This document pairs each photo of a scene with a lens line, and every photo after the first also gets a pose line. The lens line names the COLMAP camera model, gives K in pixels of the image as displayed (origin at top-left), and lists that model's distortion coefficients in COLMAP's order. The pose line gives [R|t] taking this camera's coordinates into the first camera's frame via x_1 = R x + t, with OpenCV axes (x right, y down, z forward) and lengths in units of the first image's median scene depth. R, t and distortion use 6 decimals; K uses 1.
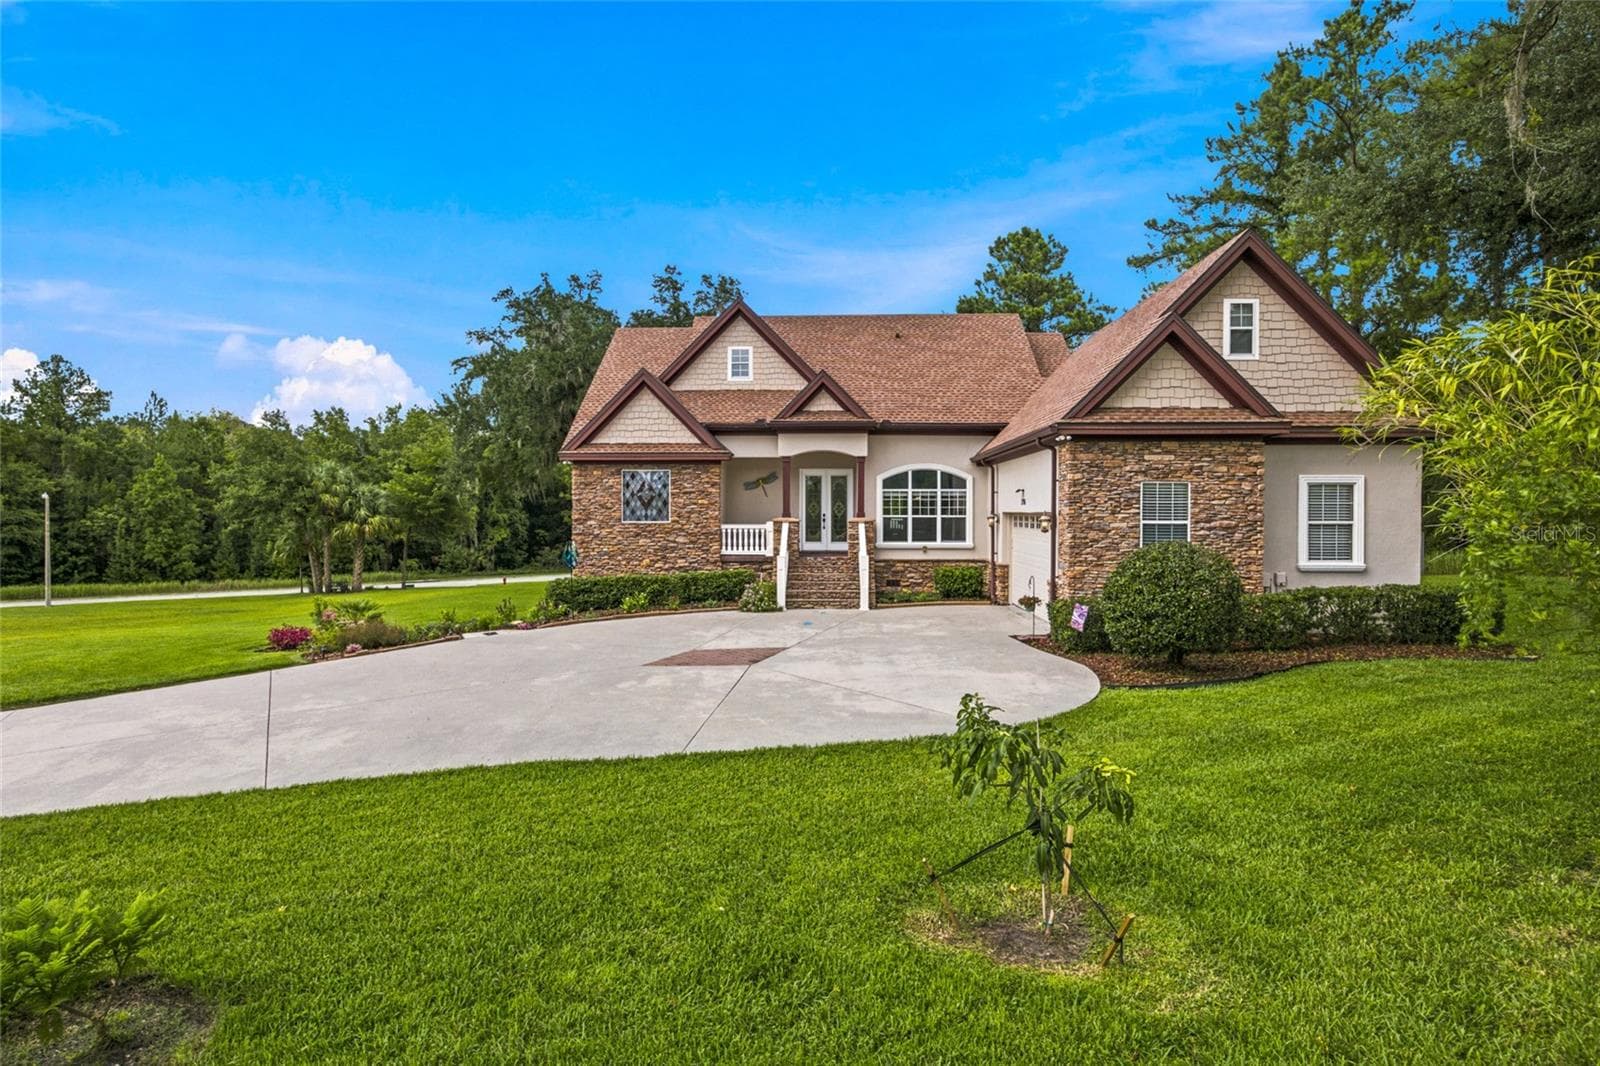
lens RADIAL K [[818.2, 0, 806.2], [0, 818.2, 515.0], [0, 0, 1]] dist [-0.000602, 0.001297]
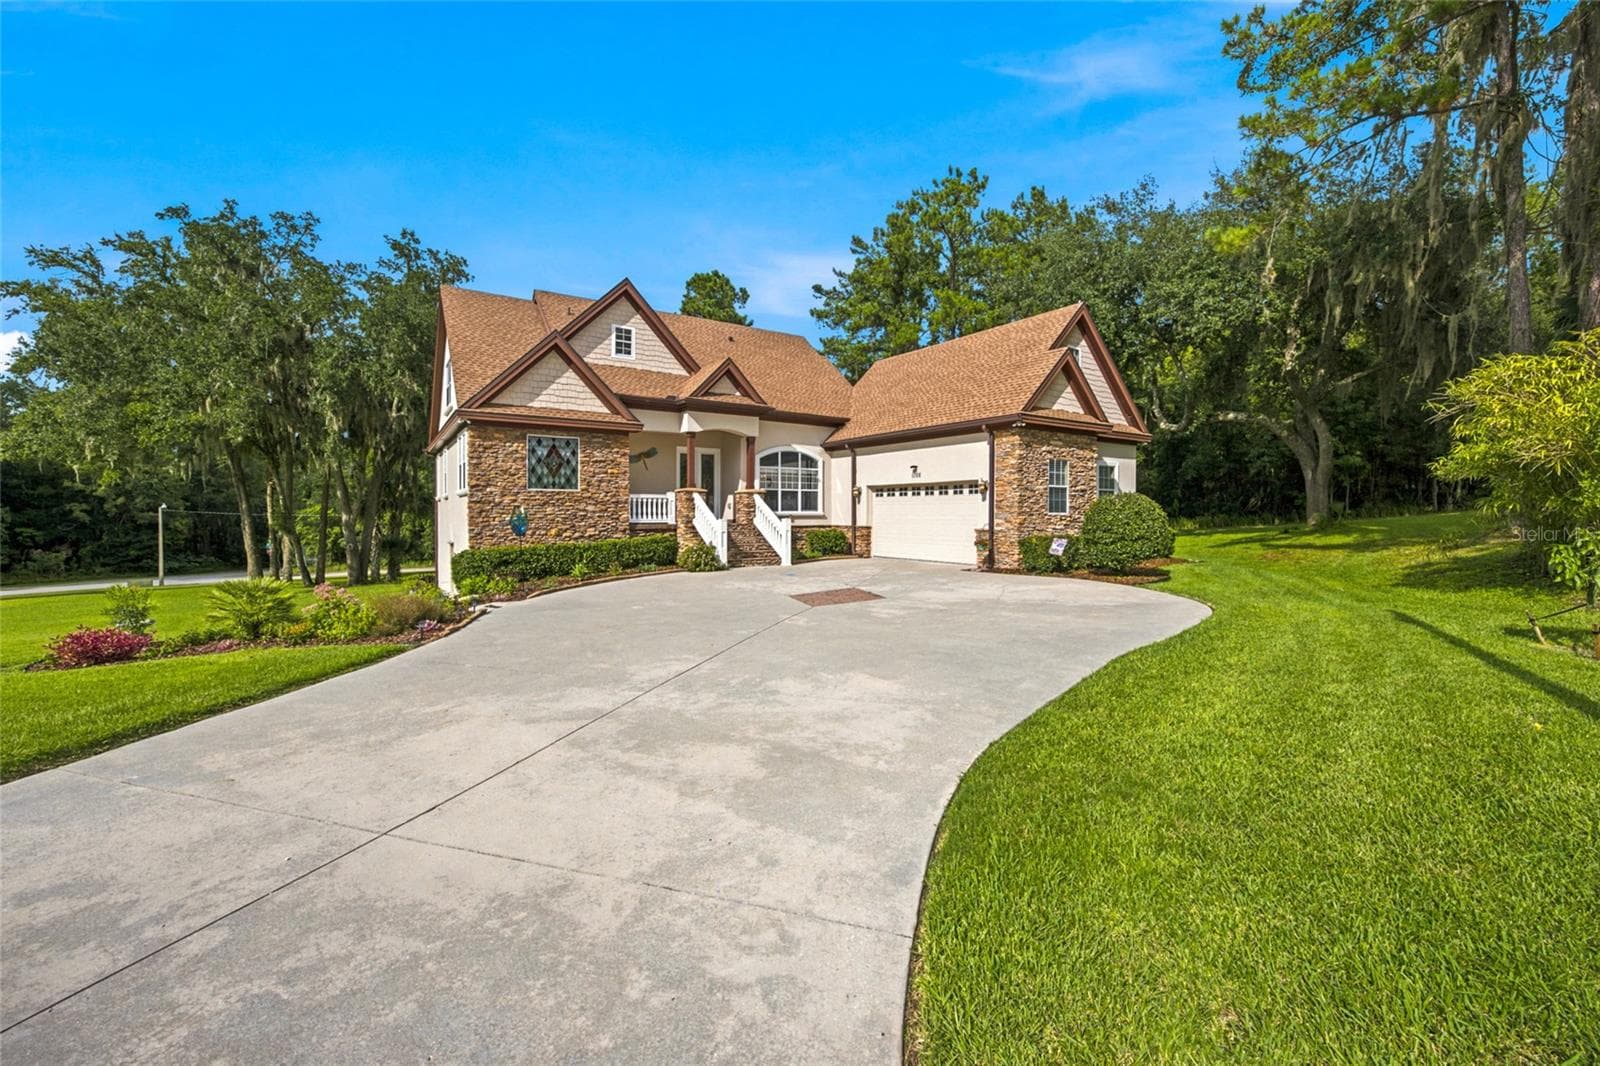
lens RADIAL K [[671.2, 0, 805.2], [0, 671.2, 518.9], [0, 0, 1]] dist [-0.008438, -0.000145]
pose [[0.801908, -0.004145, 0.597434, -0.445396], [0.002861, 0.999991, 0.003097, 0.042639], [-0.597441, -0.000775, 0.801912, 0.191660]]
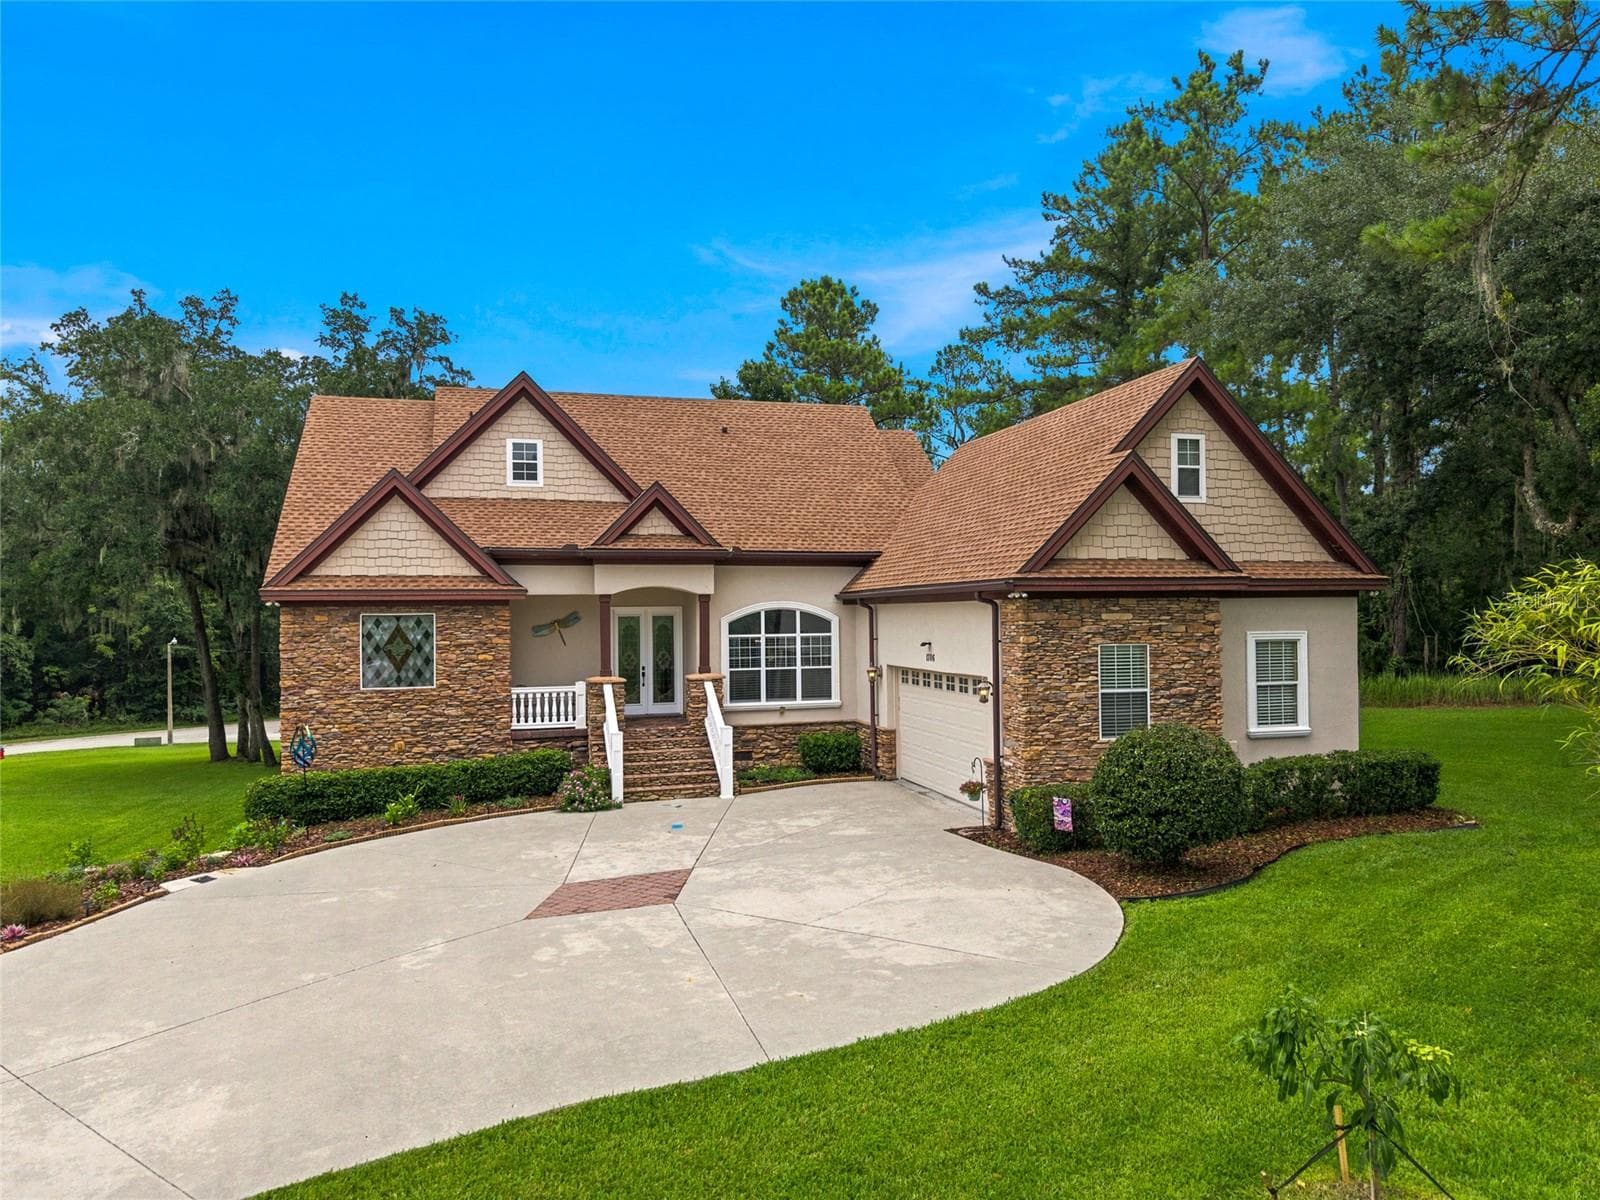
lens RADIAL K [[1106.0, 0, 800.0], [0, 1106.0, 600.0], [0, 0, 1]] dist [0.112813, -0.189636]
pose [[0.951901, -0.008817, 0.306279, -0.166779], [0.013789, 0.999806, -0.014074, -0.050038], [-0.306095, 0.017620, 0.951838, -0.016615]]
